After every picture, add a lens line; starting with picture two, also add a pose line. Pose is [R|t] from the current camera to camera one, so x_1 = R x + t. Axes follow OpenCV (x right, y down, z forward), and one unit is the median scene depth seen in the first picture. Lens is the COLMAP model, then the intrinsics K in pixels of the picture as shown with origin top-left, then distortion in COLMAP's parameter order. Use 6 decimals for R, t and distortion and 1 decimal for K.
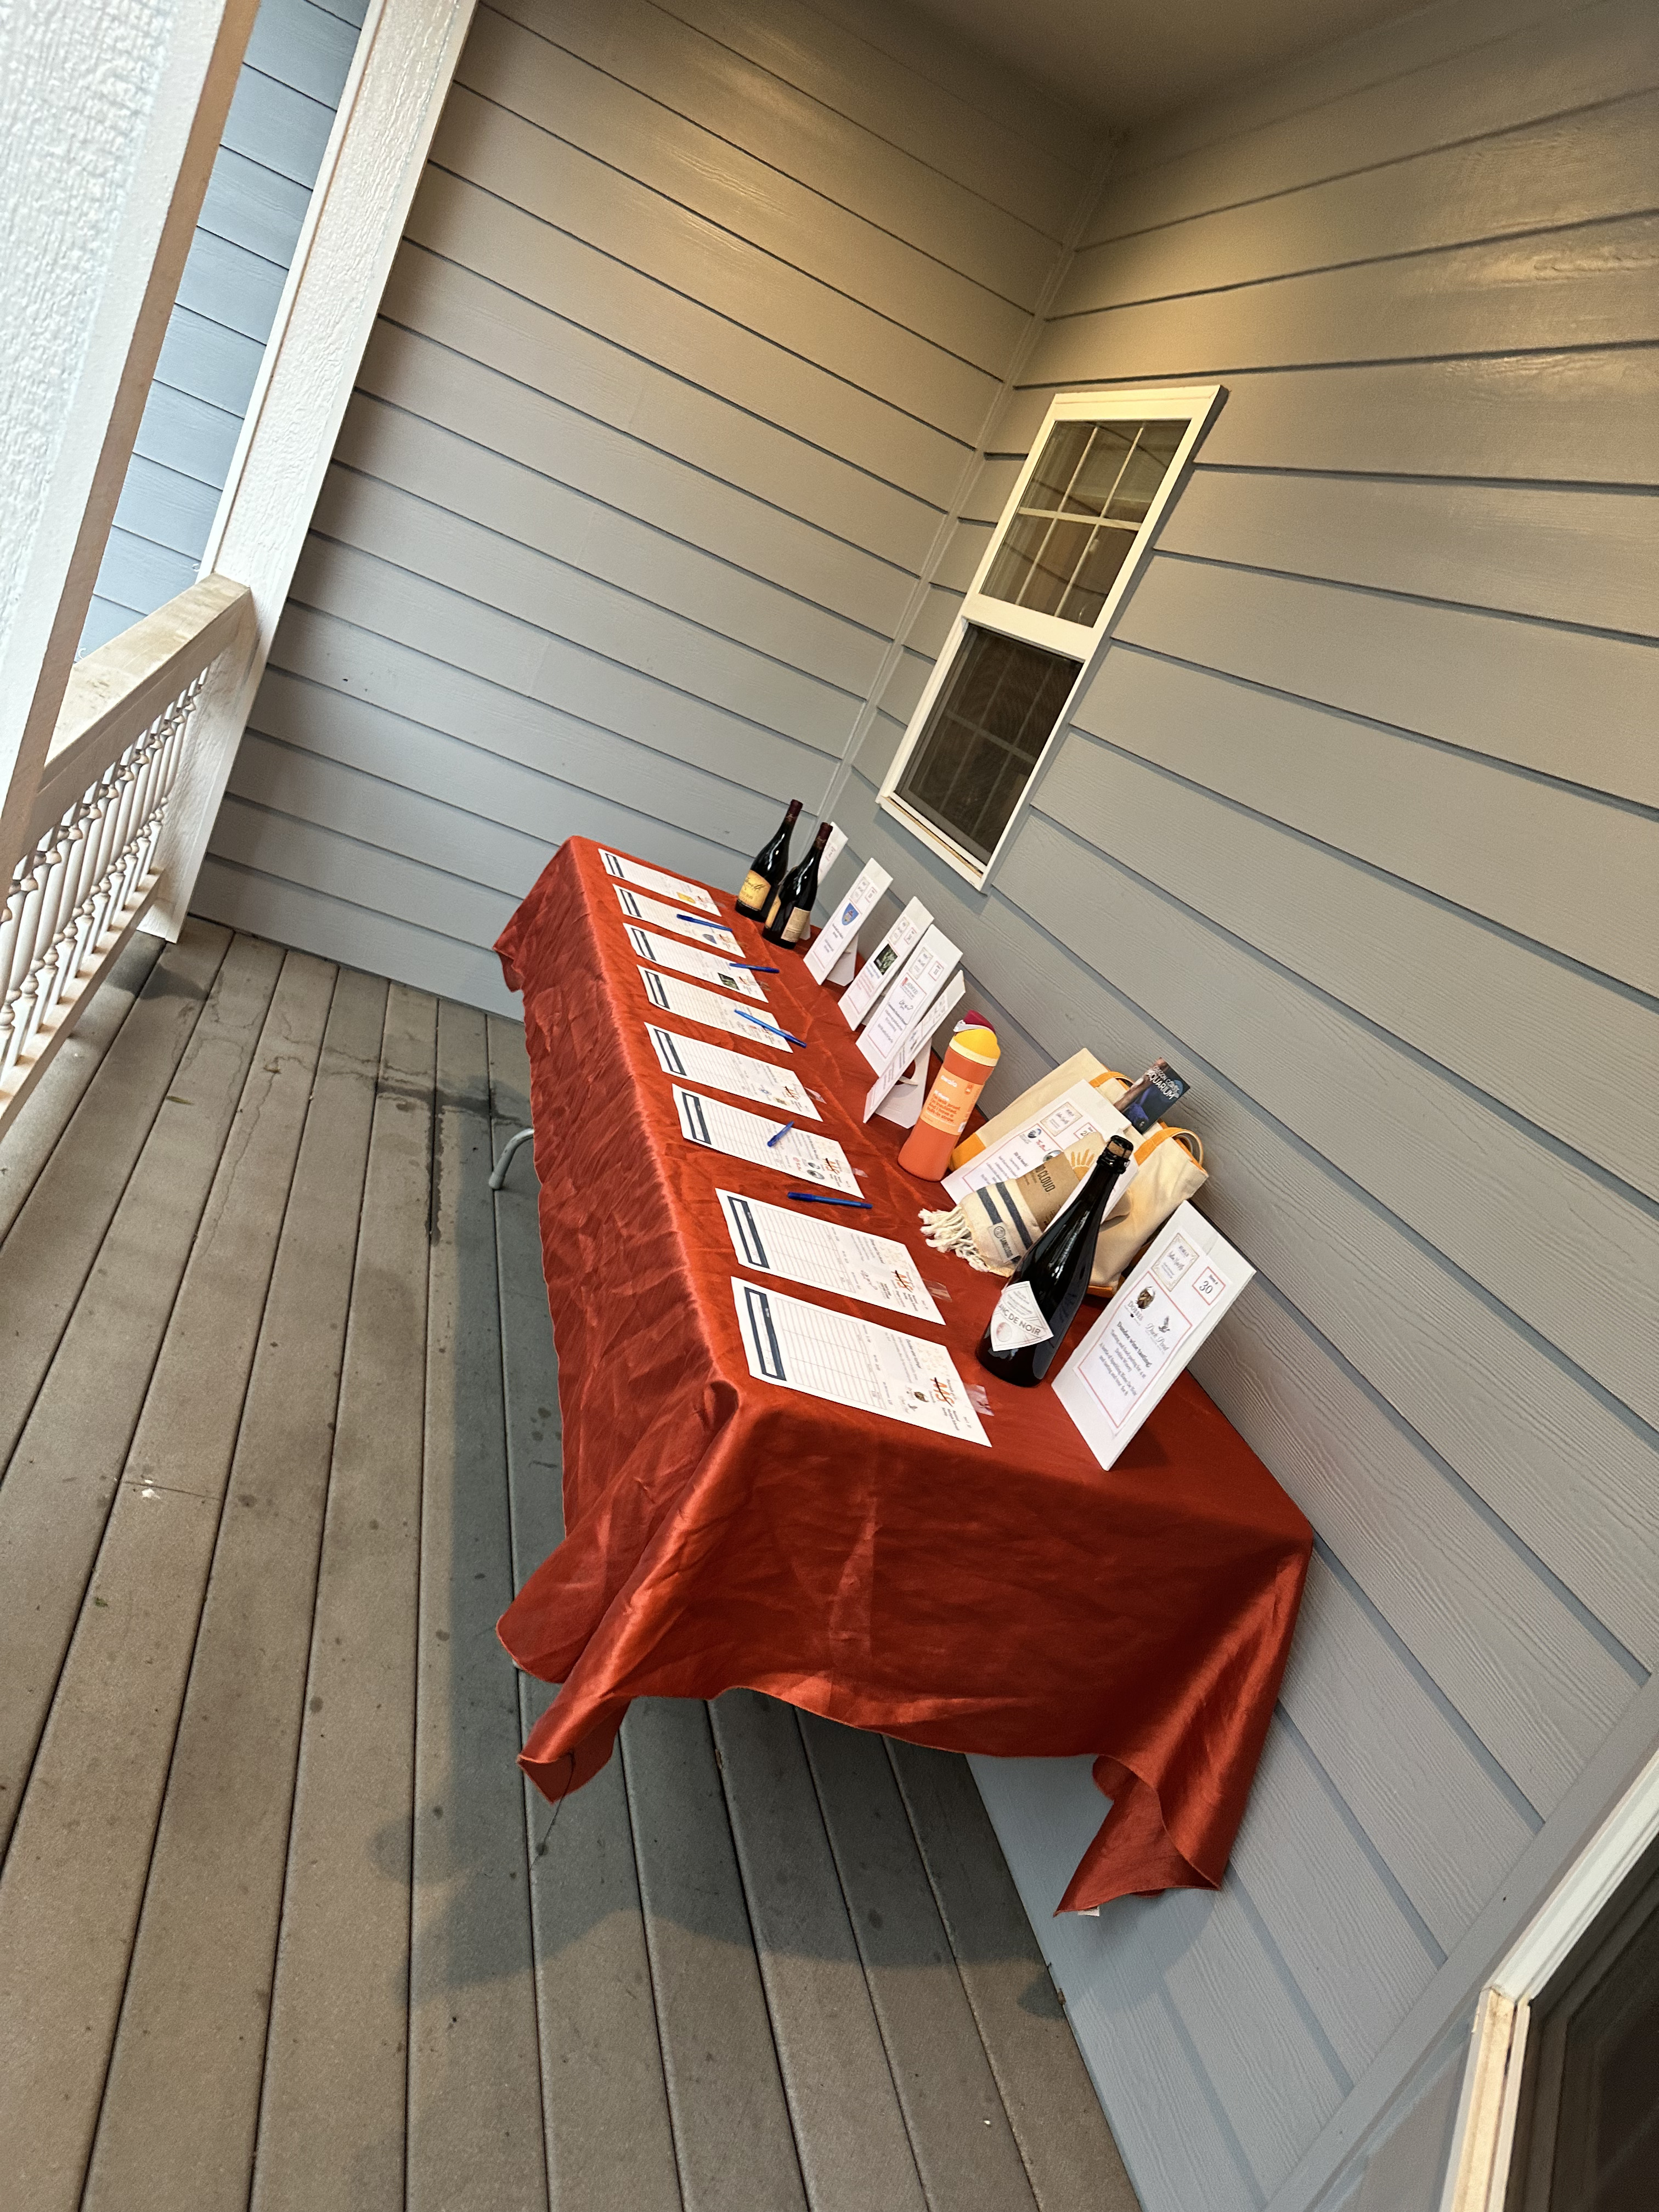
lens RADIAL K [[1603.4, 0, 829.5], [0, 1603.4, 1106.0], [0, 0, 1]] dist [0.100430, -0.195085]
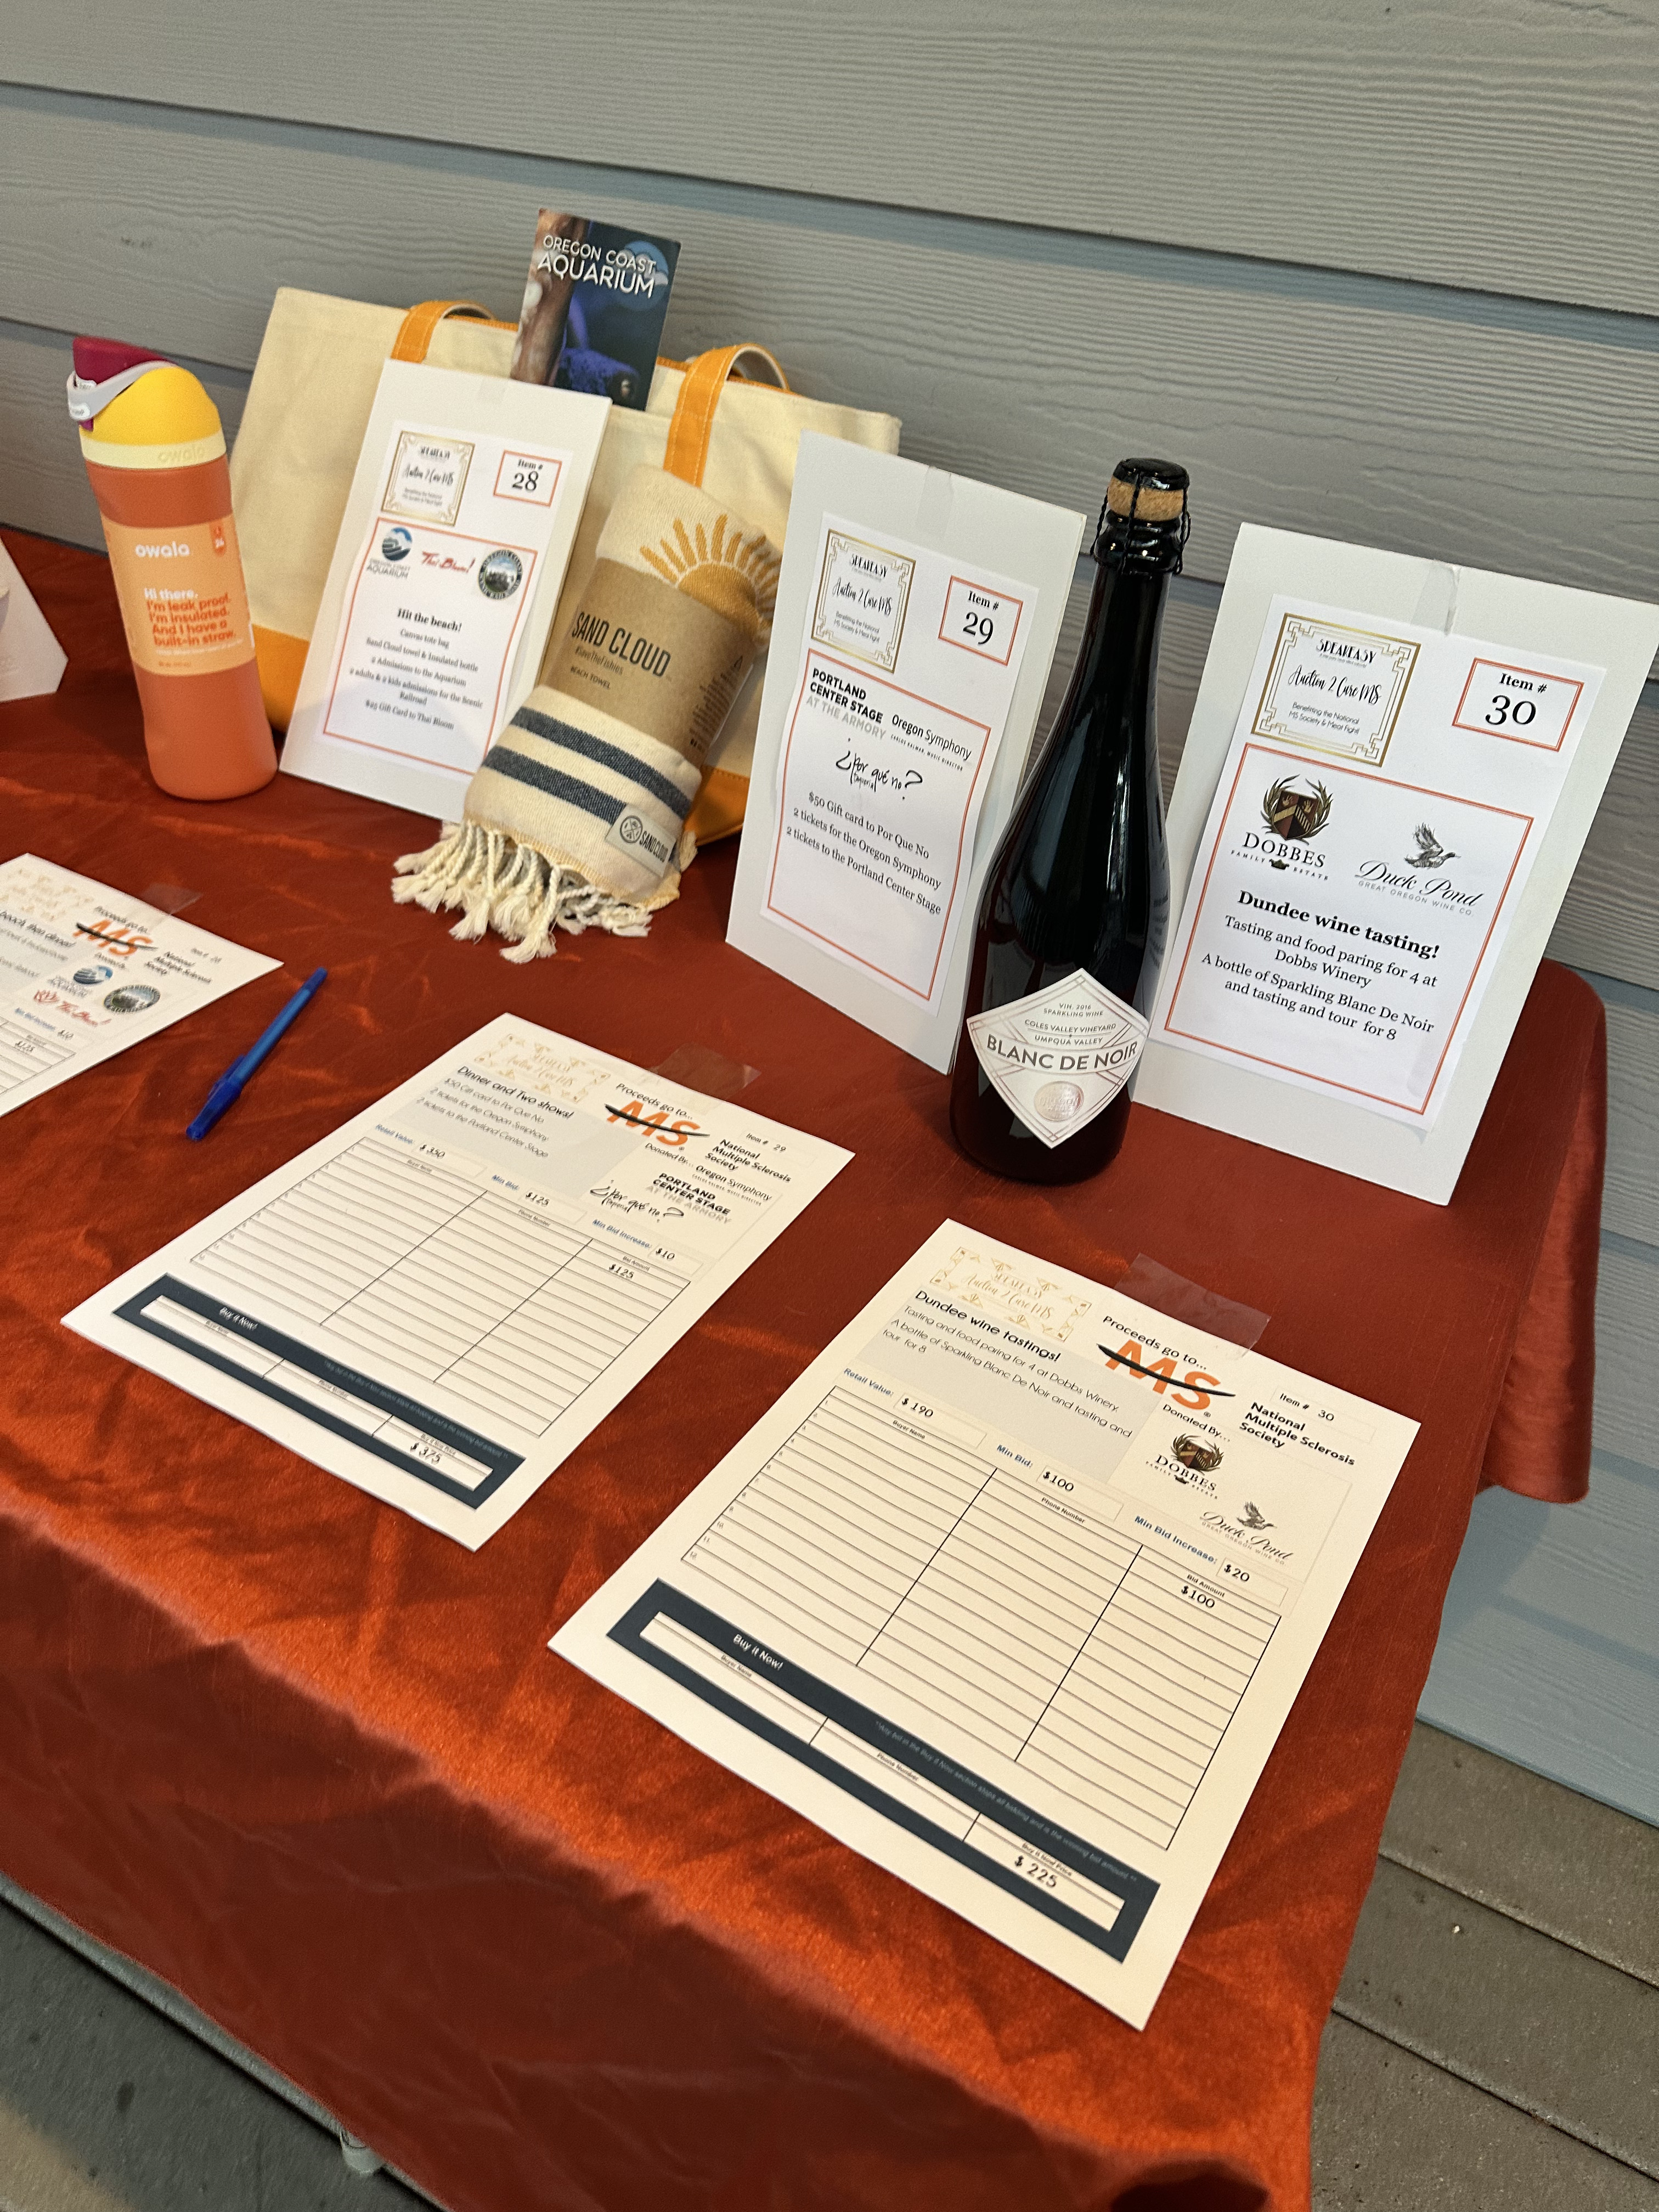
lens RADIAL K [[1603.4, 0, 829.5], [0, 1603.4, 1106.0], [0, 0, 1]] dist [0.100430, -0.195085]
pose [[0.640052, -0.687929, 0.342179, -0.051764], [0.422479, 0.687096, 0.591110, -0.094992], [-0.641752, -0.233777, 0.730413, 0.648786]]
